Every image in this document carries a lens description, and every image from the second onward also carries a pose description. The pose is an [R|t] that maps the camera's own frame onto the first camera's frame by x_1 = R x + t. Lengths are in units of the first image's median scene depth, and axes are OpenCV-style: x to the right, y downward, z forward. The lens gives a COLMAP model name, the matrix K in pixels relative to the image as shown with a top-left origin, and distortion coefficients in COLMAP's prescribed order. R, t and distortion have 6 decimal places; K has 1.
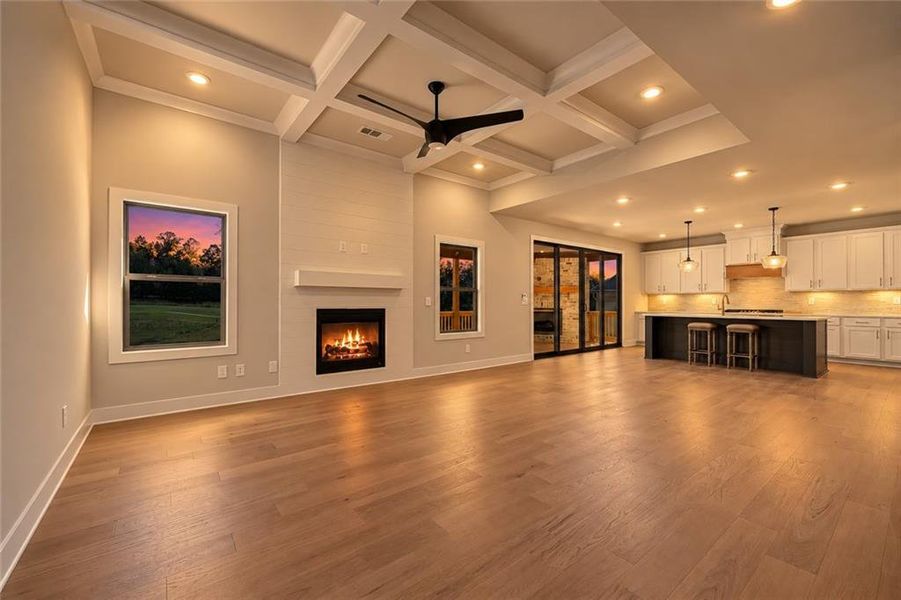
lens RADIAL K [[367.1, 0, 452.0], [0, 367.1, 301.8], [0, 0, 1]] dist [-0.001762, -0.000380]
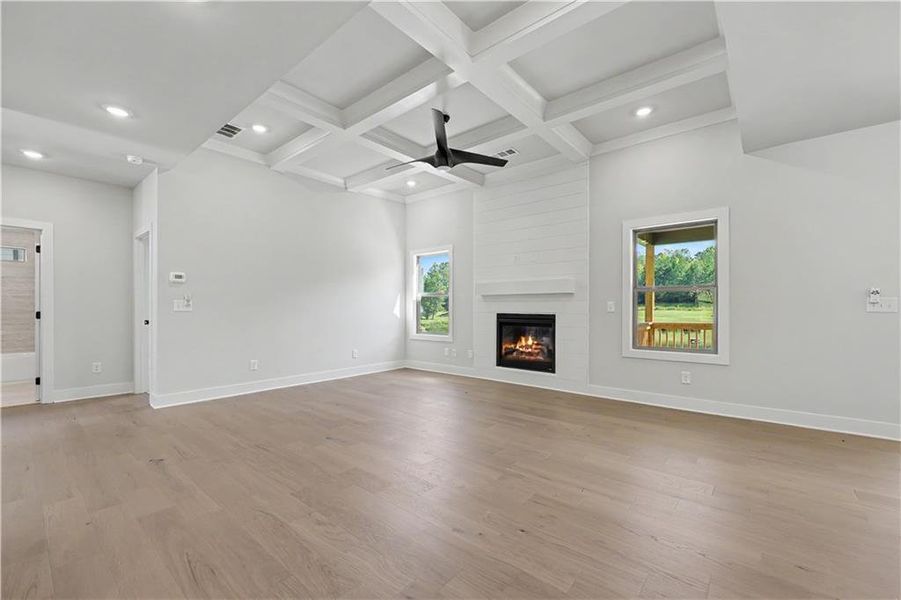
lens RADIAL K [[367.1, 0, 443.4], [0, 367.1, 306.4], [0, 0, 1]] dist [-0.001762, -0.000380]
pose [[0.206353, -0.008281, -0.978443, 0.712763], [-0.000250, 0.999964, -0.008516, 0.005929], [0.978478, 0.002002, 0.206343, 0.514595]]
